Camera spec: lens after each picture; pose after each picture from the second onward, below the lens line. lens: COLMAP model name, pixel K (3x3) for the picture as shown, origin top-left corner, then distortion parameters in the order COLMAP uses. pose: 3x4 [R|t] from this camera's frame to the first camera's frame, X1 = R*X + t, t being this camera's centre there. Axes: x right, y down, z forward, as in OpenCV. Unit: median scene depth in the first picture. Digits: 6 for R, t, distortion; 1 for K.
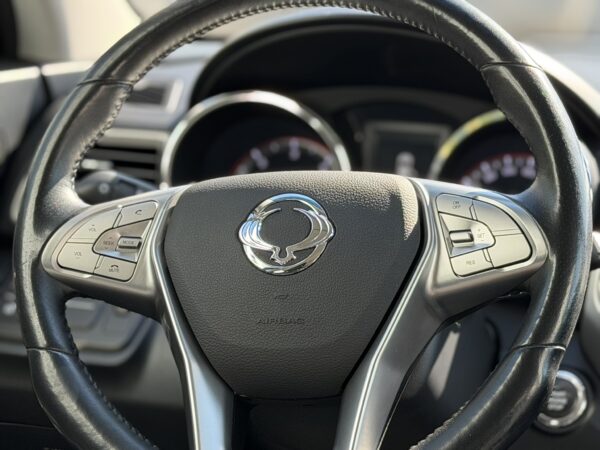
lens RADIAL K [[1608.2, 0, 305.8], [0, 1608.2, 226.3], [0, 0, 1]] dist [0.152355, 0.000000]
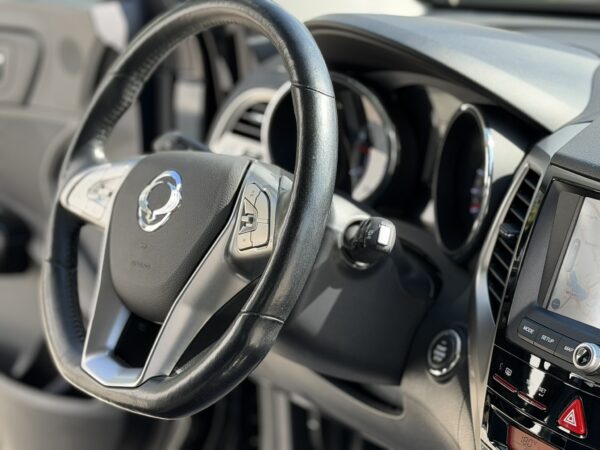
lens RADIAL K [[1436.4, 0, 303.6], [0, 1436.4, 219.5], [0, 0, 1]] dist [0.176068, 0.000000]
pose [[0.790926, 0.119265, -0.600177, 0.707367], [-0.052184, 0.990395, 0.128038, -0.122829], [0.609683, -0.069949, 0.789553, 0.101062]]
